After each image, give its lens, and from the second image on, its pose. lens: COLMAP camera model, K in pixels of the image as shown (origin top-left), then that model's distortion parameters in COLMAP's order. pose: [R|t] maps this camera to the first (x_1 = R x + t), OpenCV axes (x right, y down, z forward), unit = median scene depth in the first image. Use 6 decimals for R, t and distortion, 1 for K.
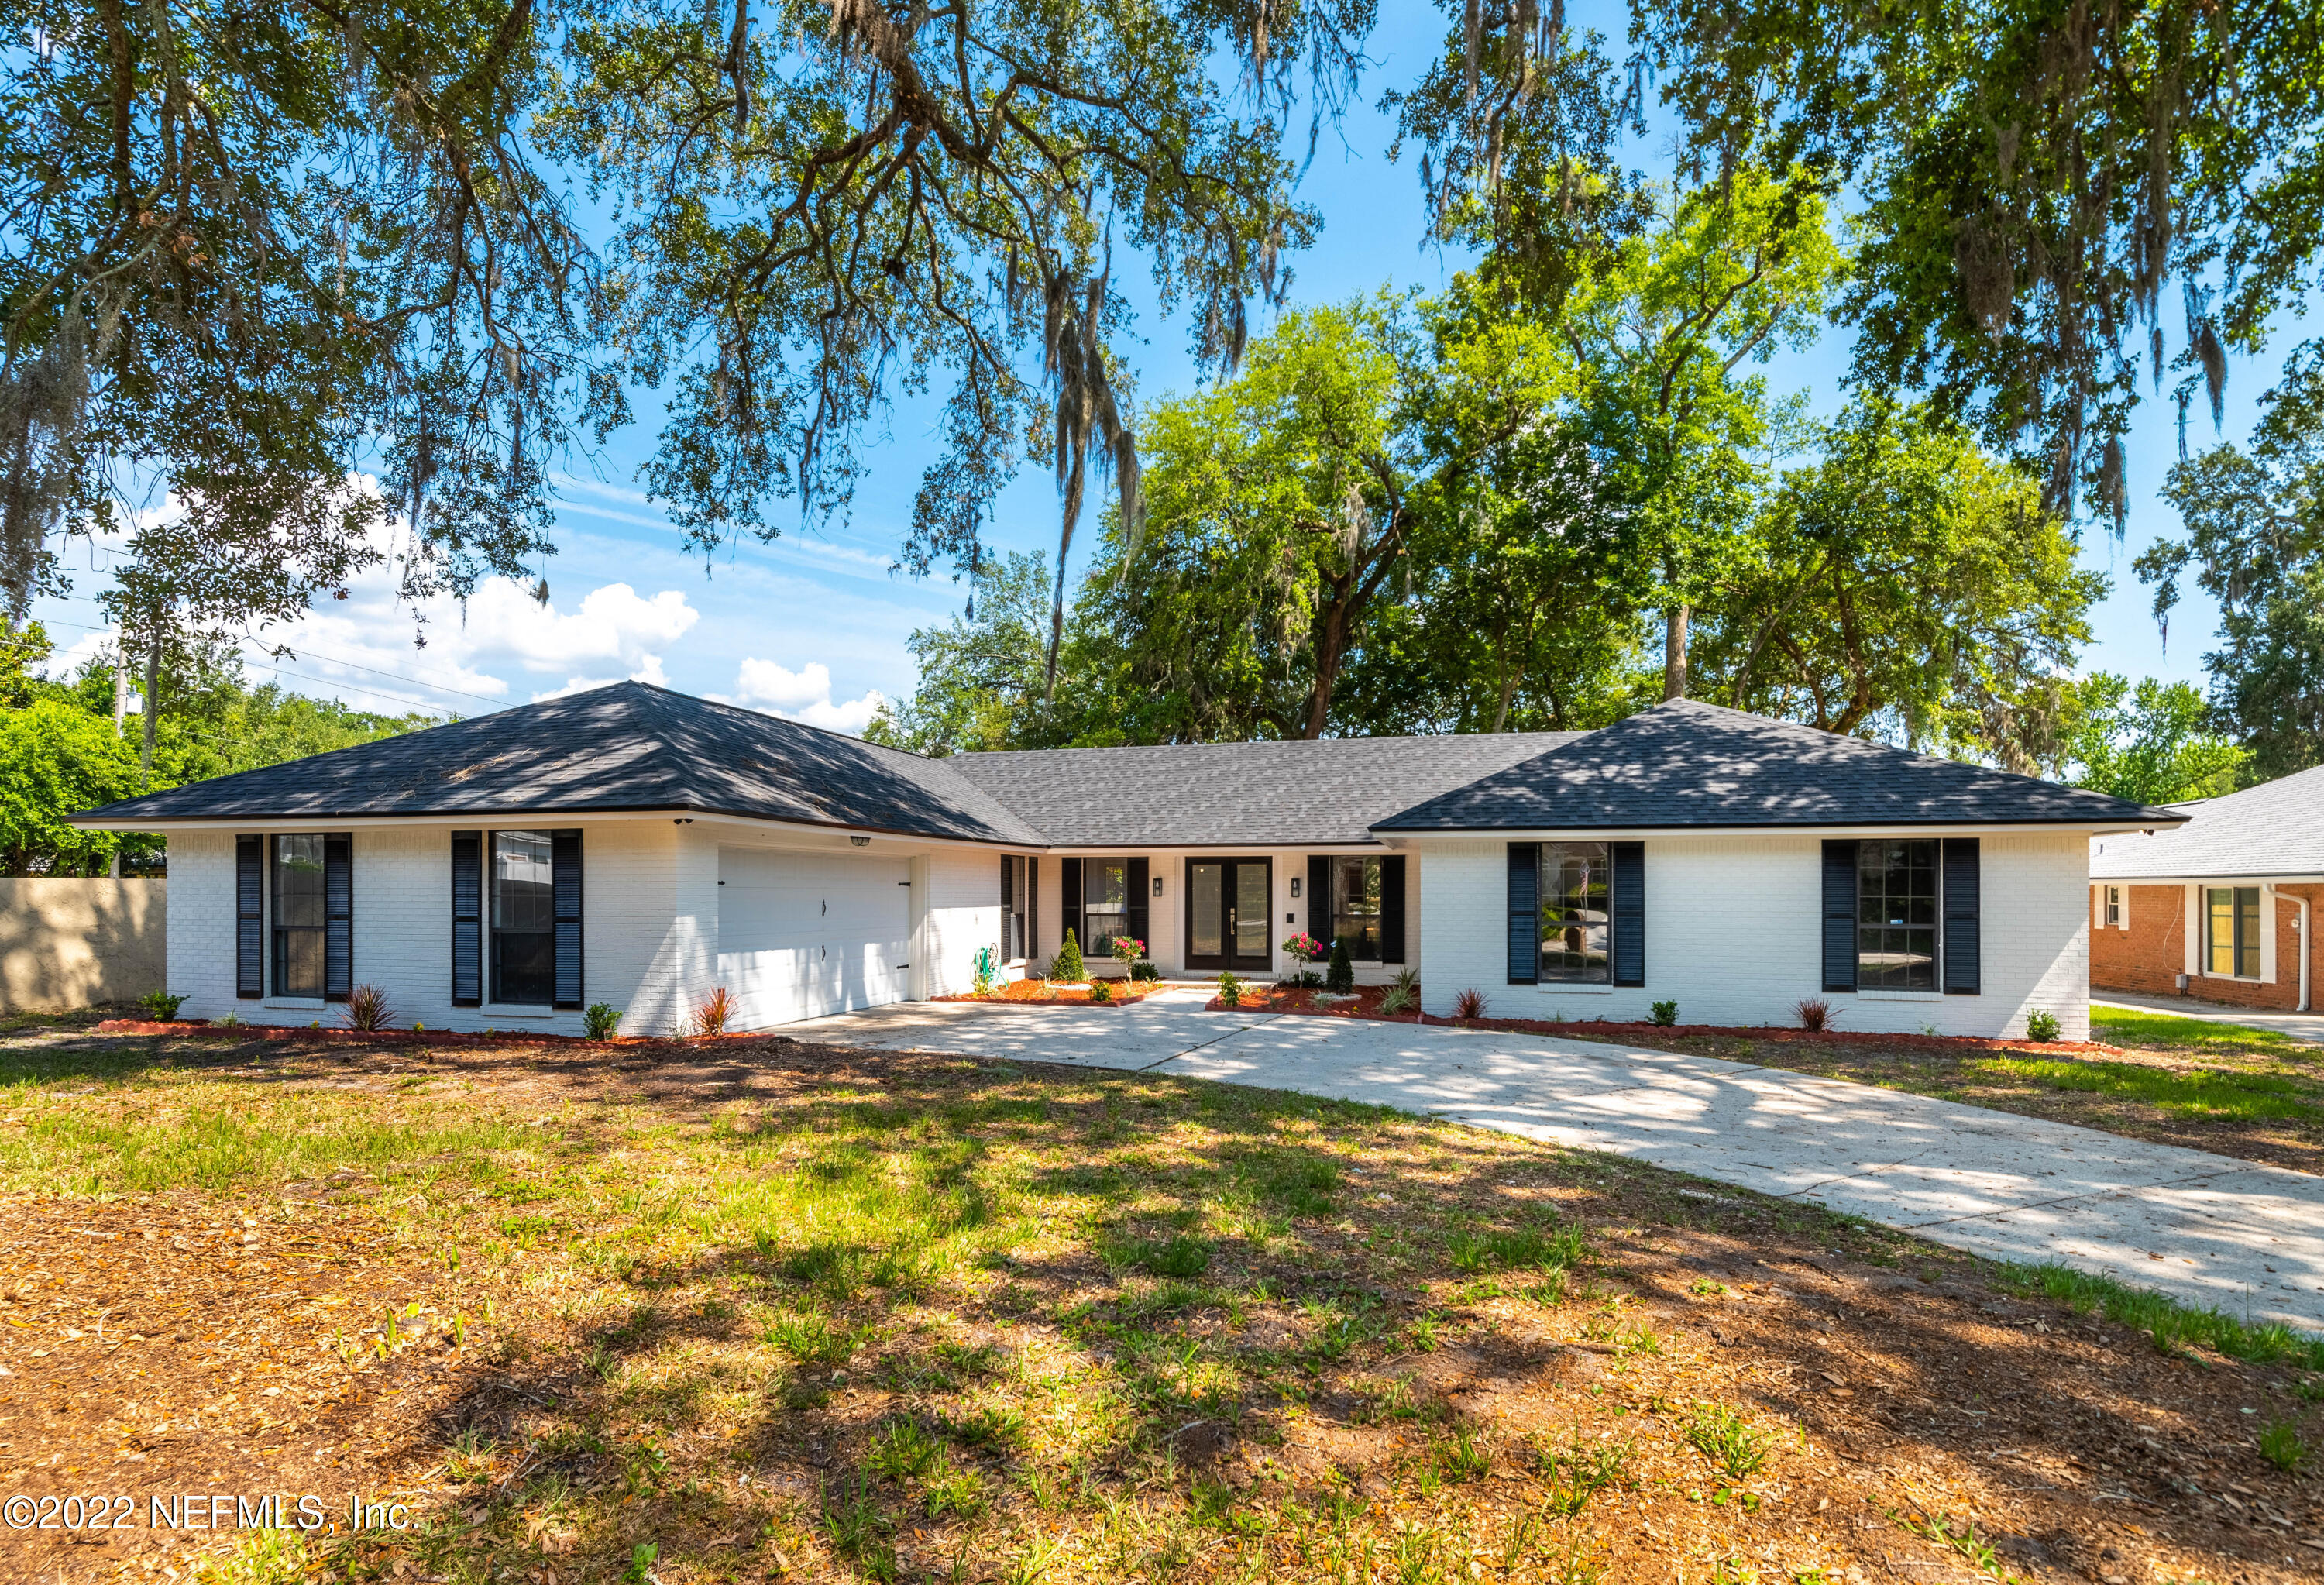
lens RADIAL K [[1175.0, 0, 1169.5], [0, 1175.0, 832.0], [0, 0, 1]] dist [0.000136, 0.000164]
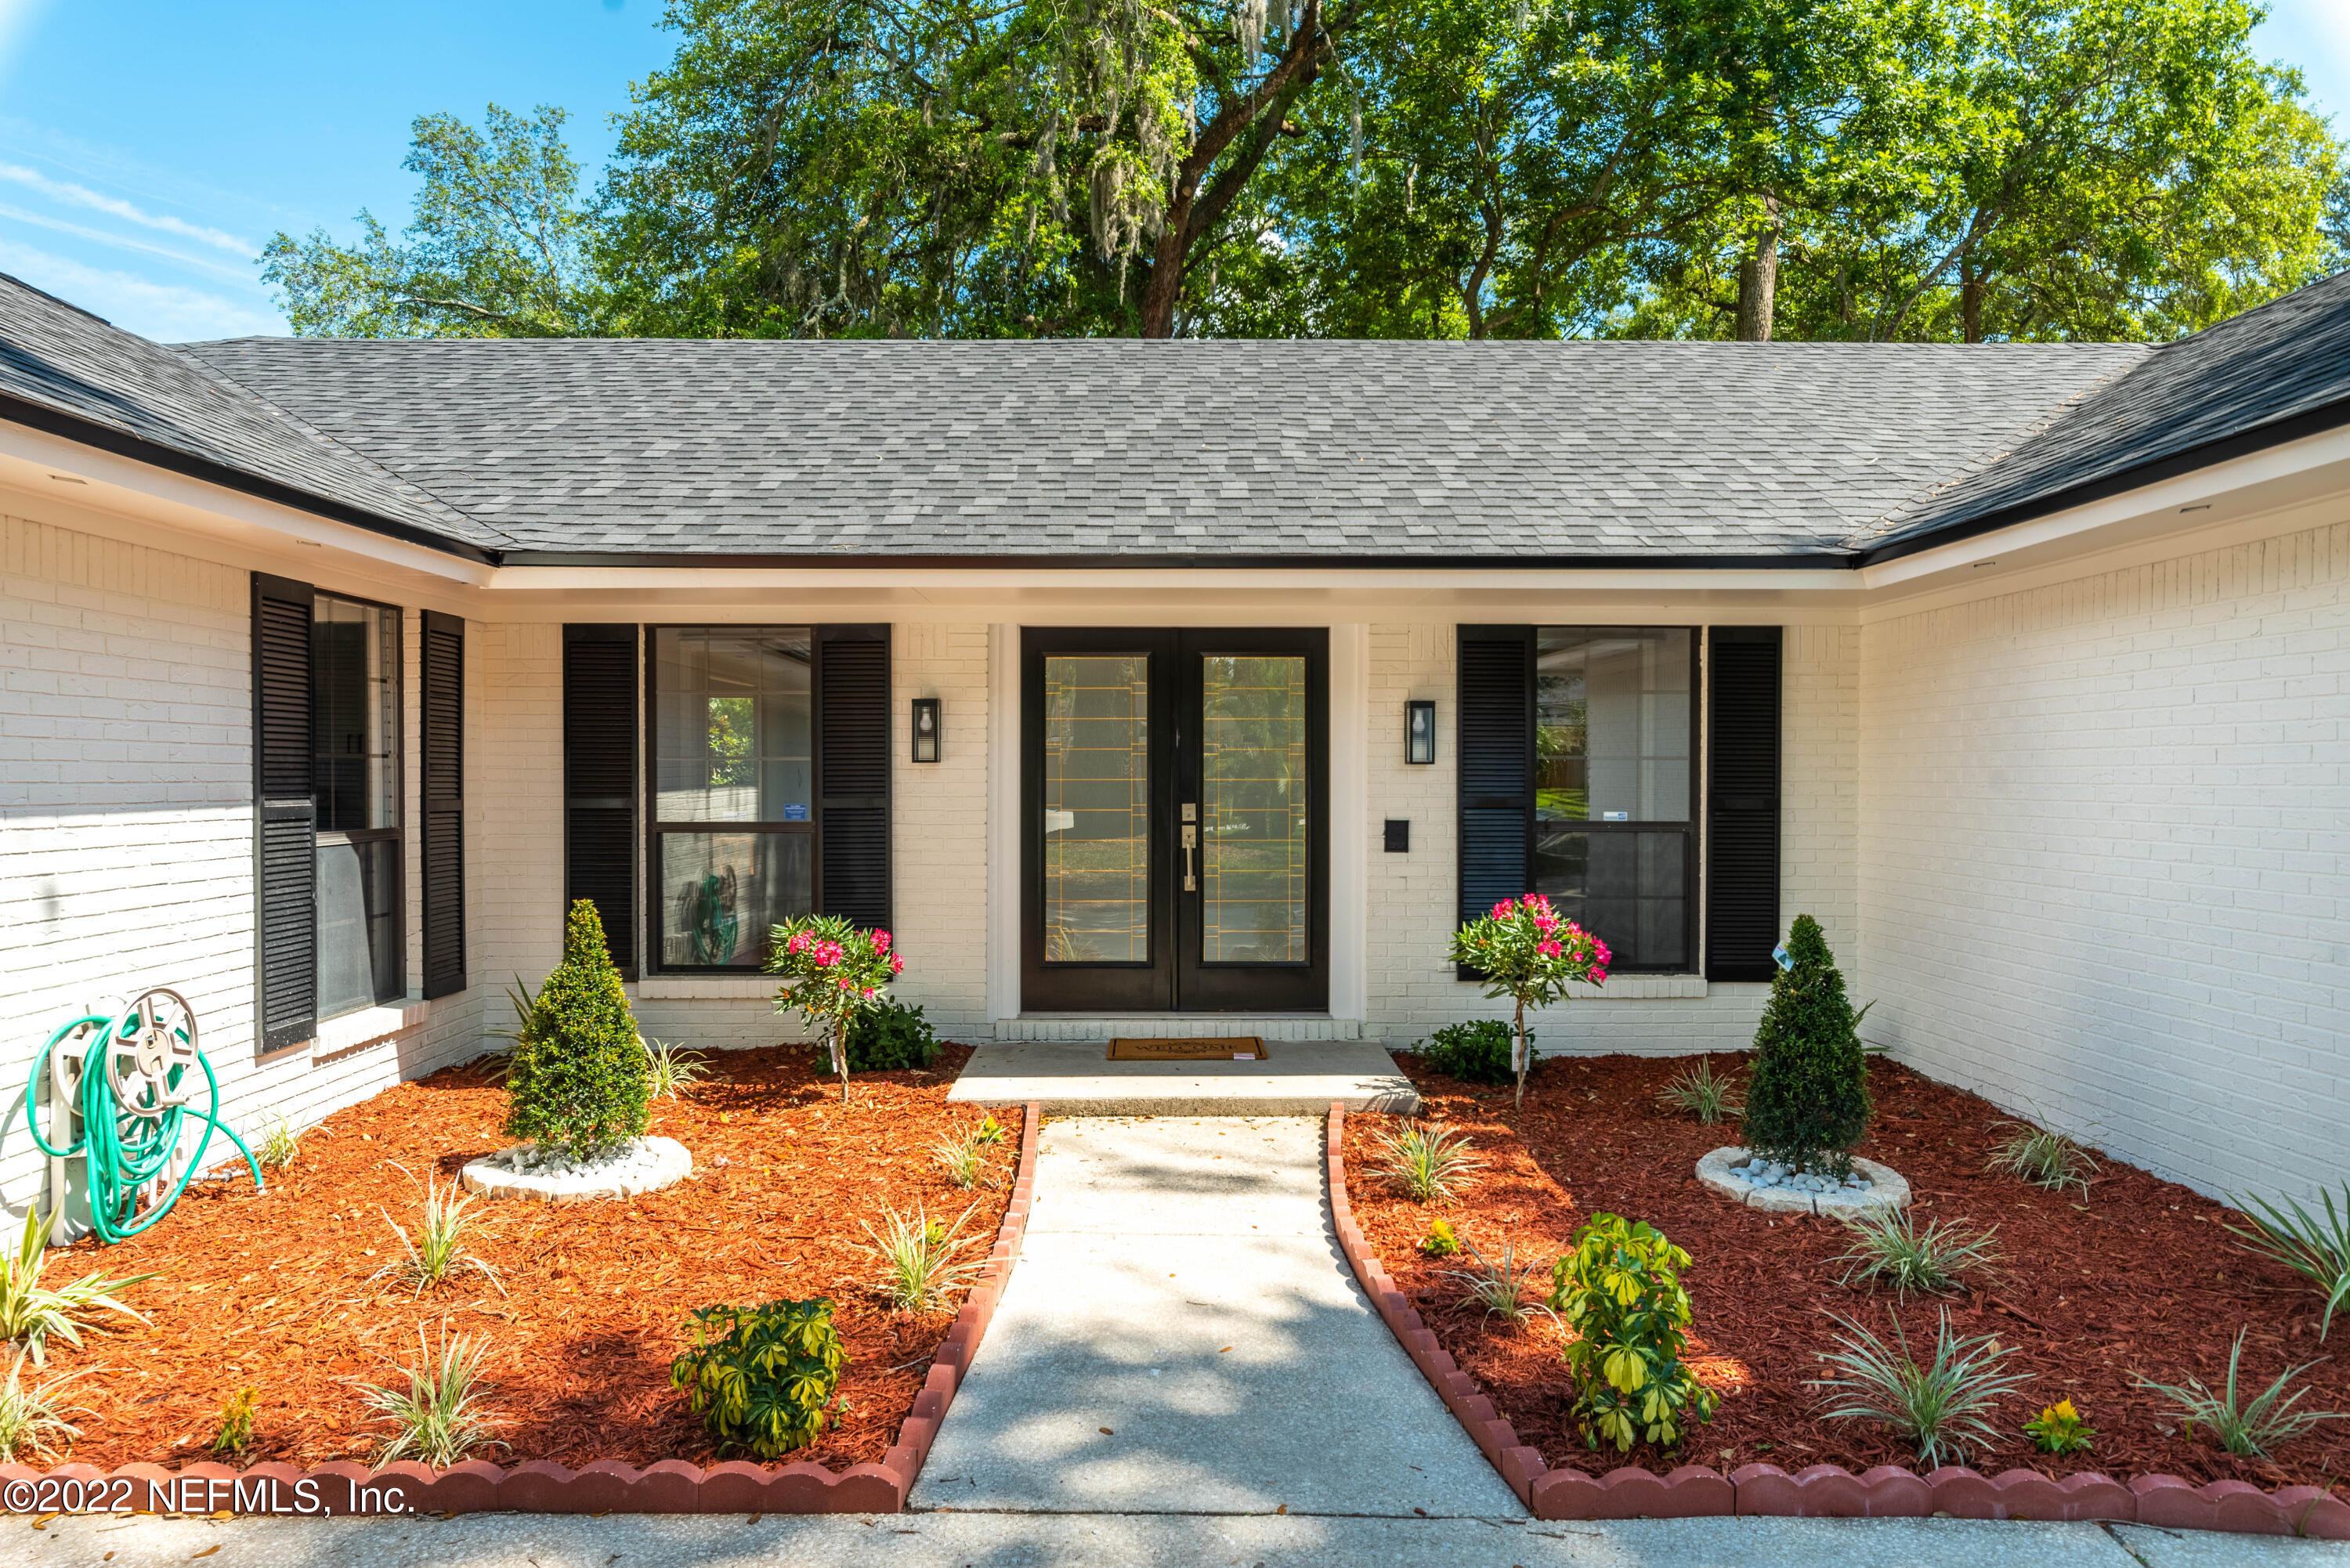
lens RADIAL K [[1645.2, 0, 1262.4], [0, 1645.2, 766.5], [0, 0, 1]] dist [-0.001349, 0.001964]
pose [[0.959239, 0.002011, 0.282590, -0.064696], [-0.014791, 0.998961, 0.043098, 0.055013], [-0.282210, -0.045521, 0.958272, 0.872840]]
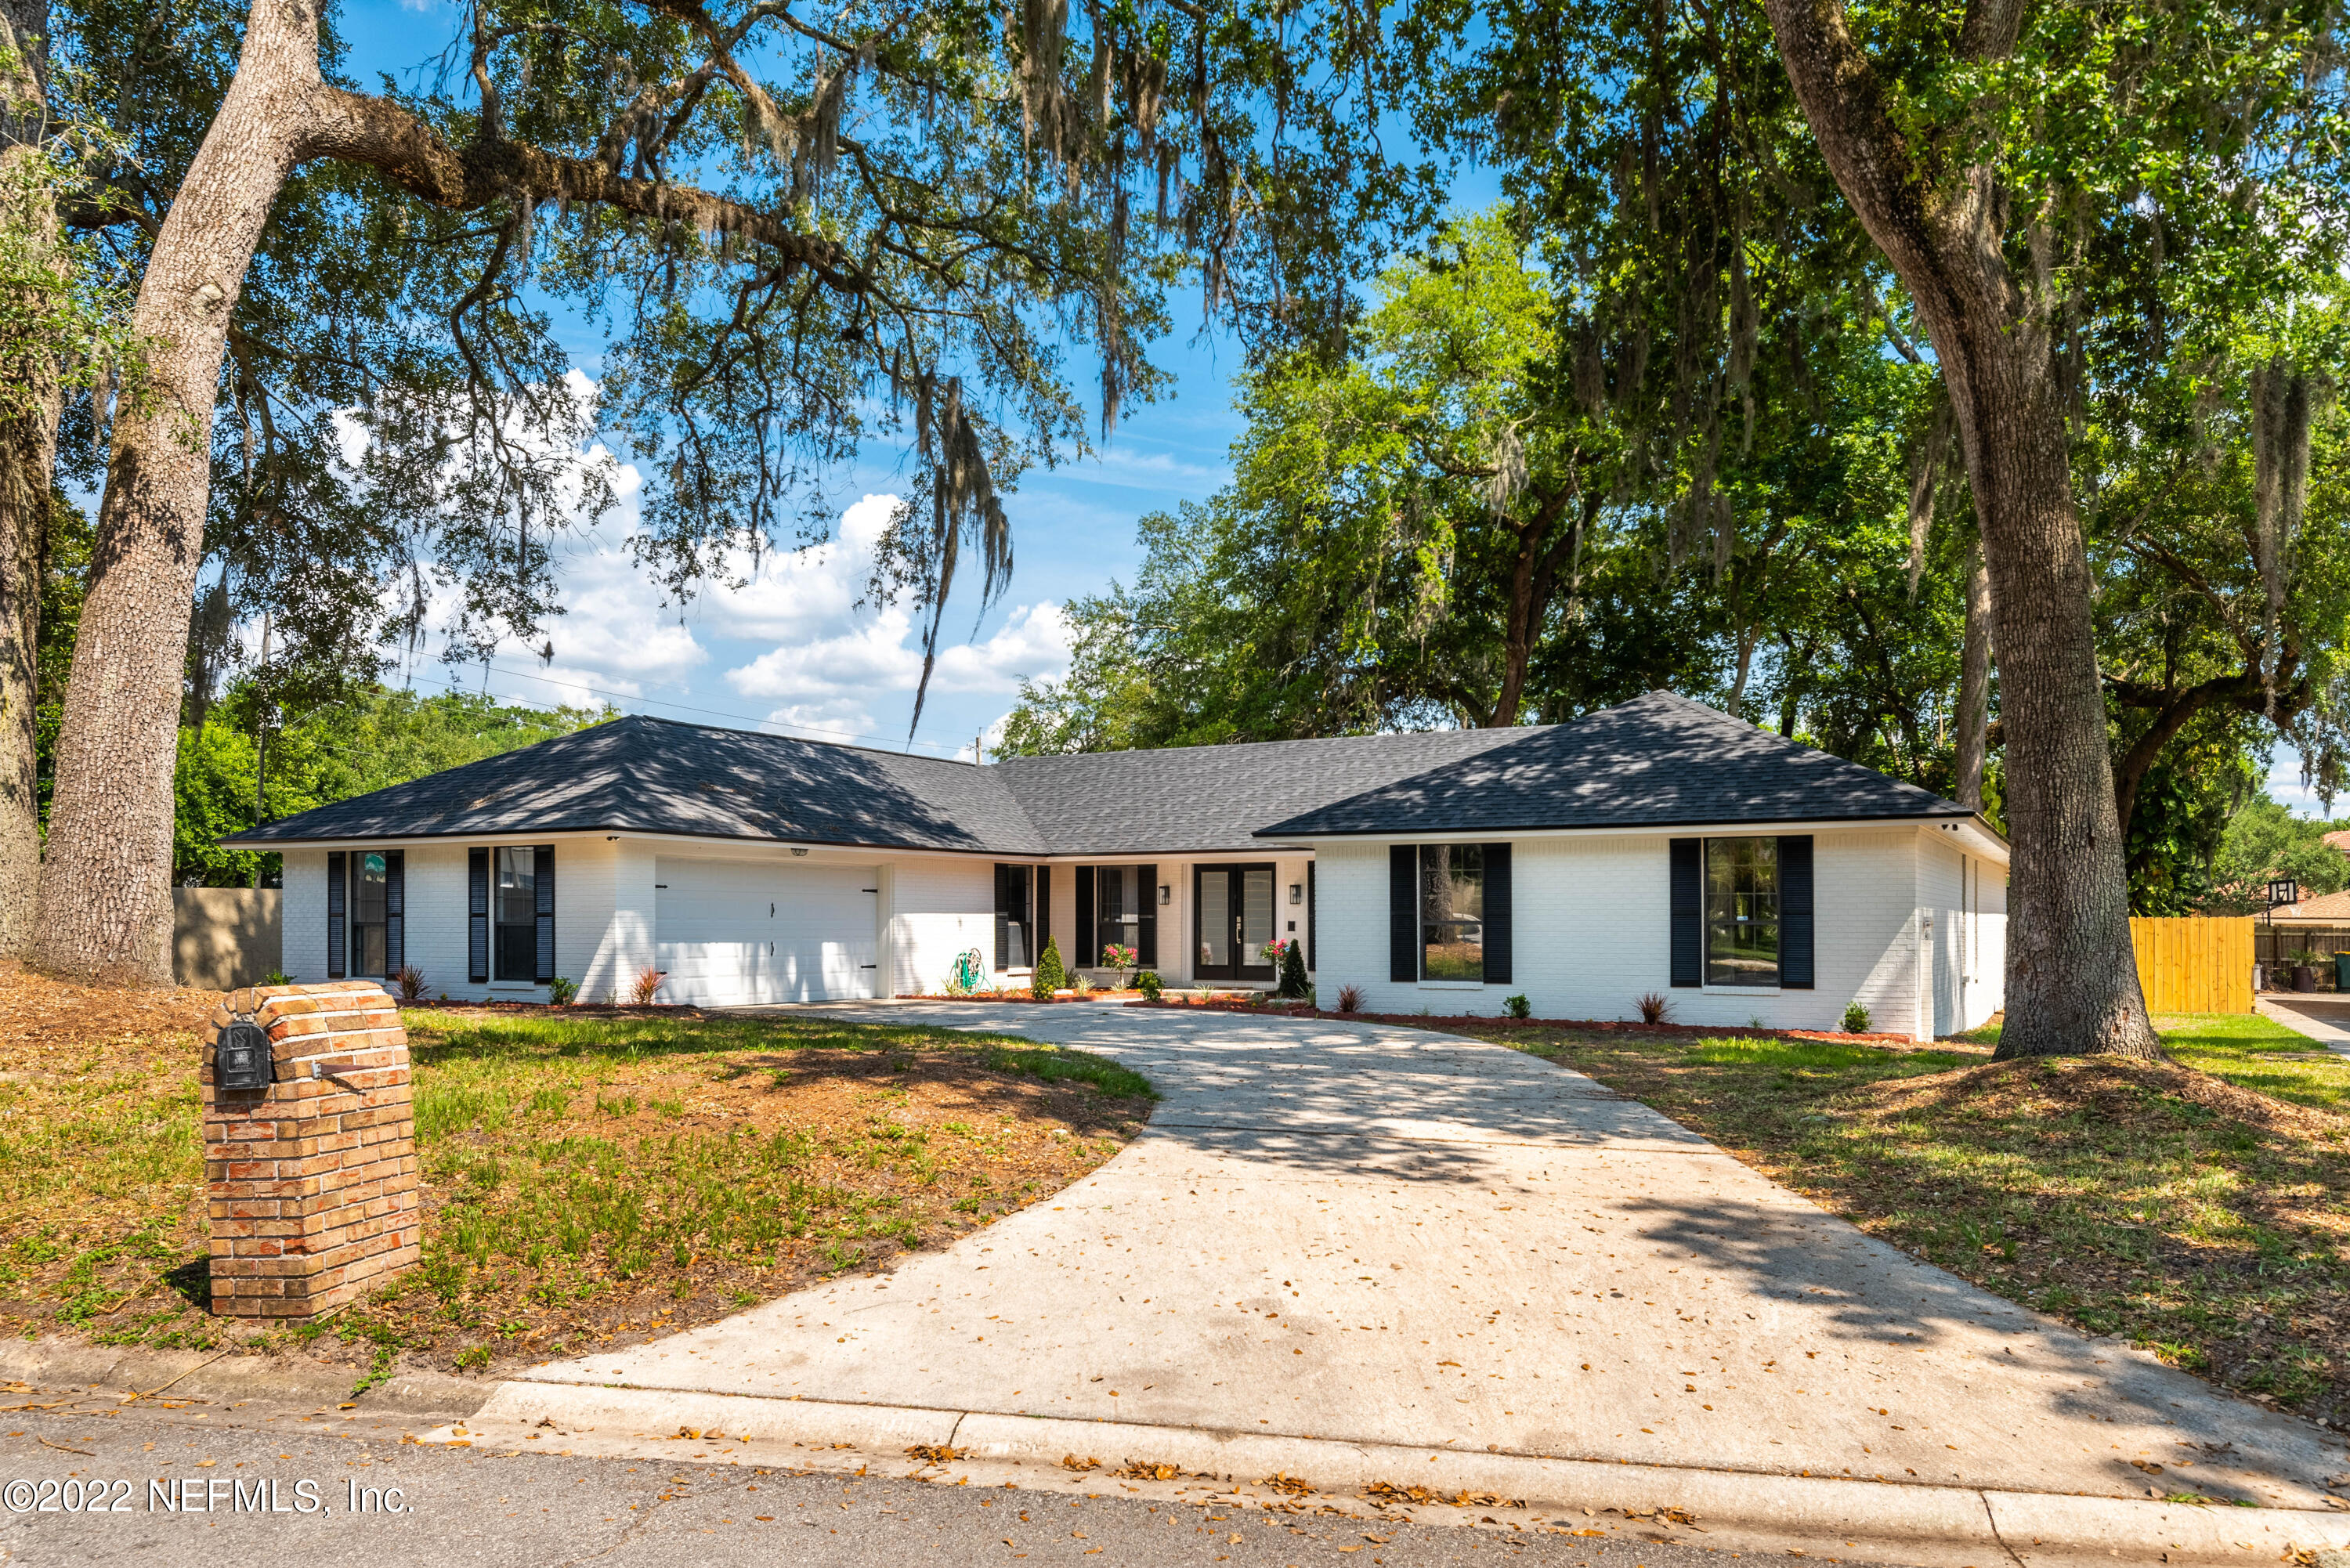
lens RADIAL K [[1609.2, 0, 1174.0], [0, 1609.2, 785.6], [0, 0, 1]] dist [0.007317, 0.001276]
pose [[0.976436, -0.020440, -0.214838, 0.418725], [0.013680, 0.999365, -0.032908, 0.000450], [0.215375, 0.029193, 0.976095, -0.449235]]
